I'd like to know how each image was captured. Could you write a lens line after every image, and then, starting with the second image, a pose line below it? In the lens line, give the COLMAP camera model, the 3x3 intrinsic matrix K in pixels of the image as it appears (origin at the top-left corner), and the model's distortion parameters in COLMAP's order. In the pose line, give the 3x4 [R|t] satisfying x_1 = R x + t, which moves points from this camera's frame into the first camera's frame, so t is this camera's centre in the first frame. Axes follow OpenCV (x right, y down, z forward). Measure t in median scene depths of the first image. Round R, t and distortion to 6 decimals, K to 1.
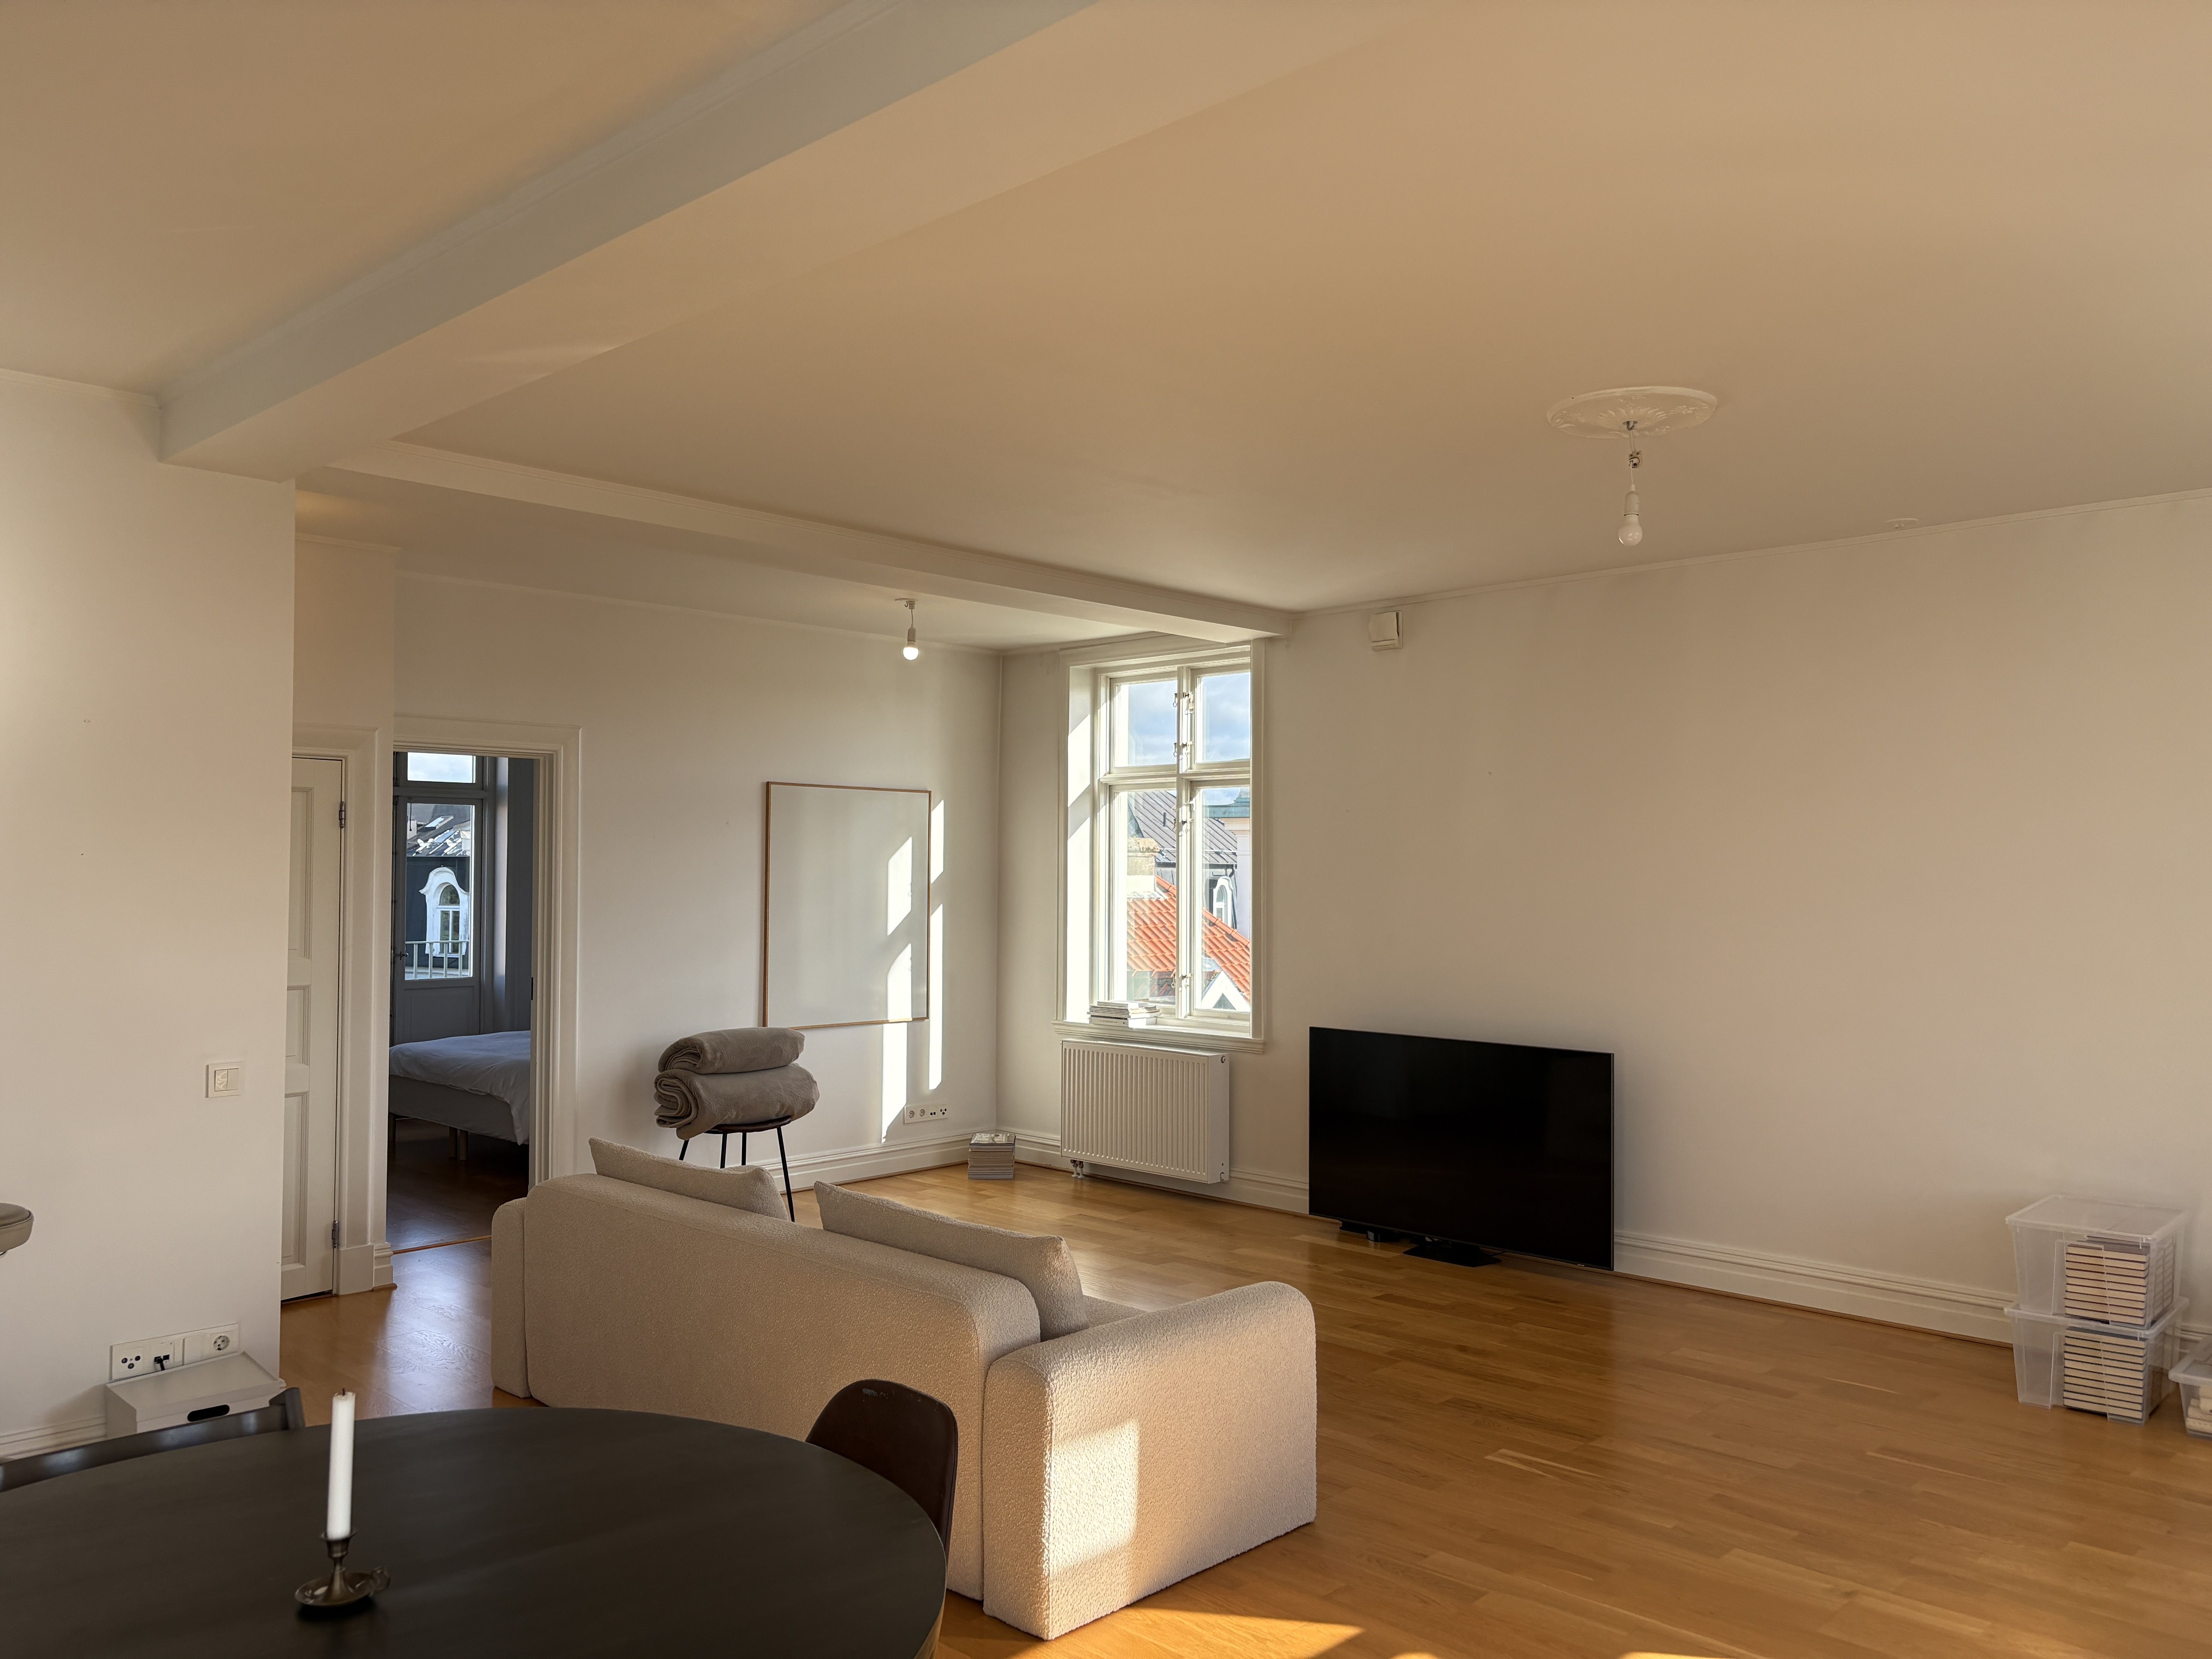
lens RADIAL K [[1717.9, 0, 1100.5], [0, 1717.9, 831.4], [0, 0, 1]] dist [0.057634, -0.025464]
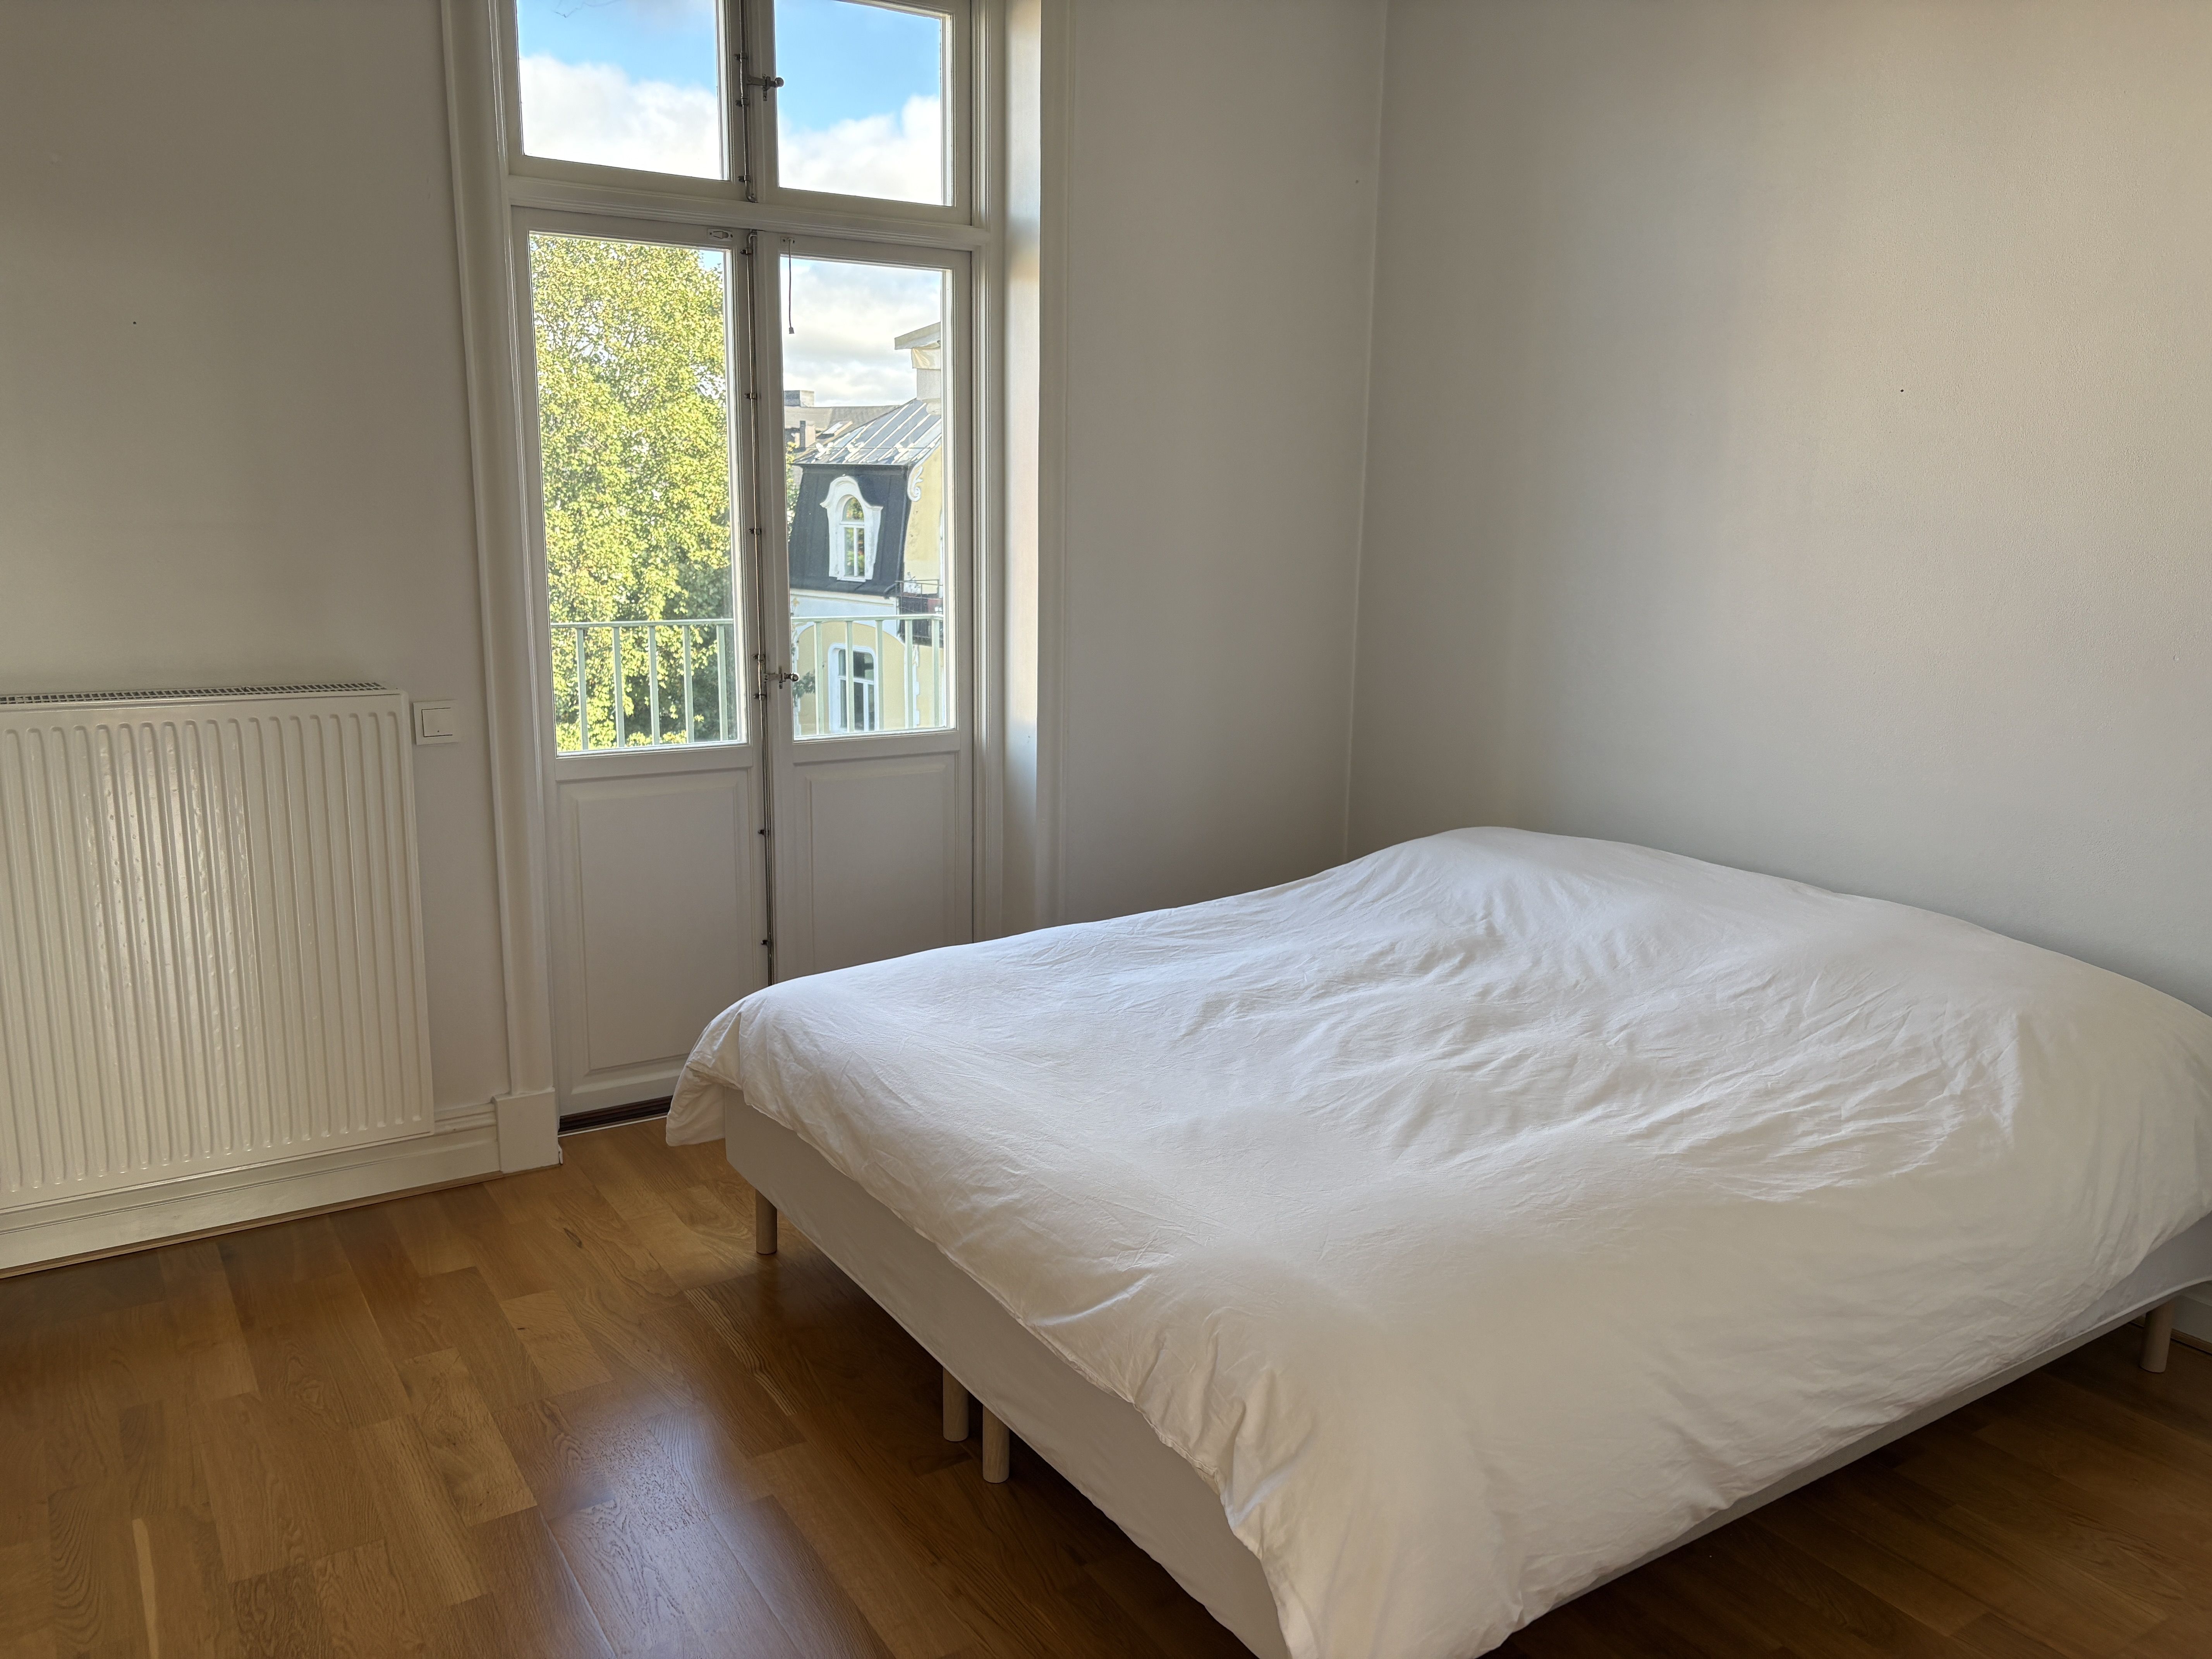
lens RADIAL K [[1717.9, 0, 1113.3], [0, 1717.9, 831.5], [0, 0, 1]] dist [0.057634, -0.025464]
pose [[0.978164, 0.048307, -0.202143, -0.064506], [-0.003169, 0.975966, 0.217898, 0.005667], [0.207811, -0.212499, 0.954808, 0.163978]]
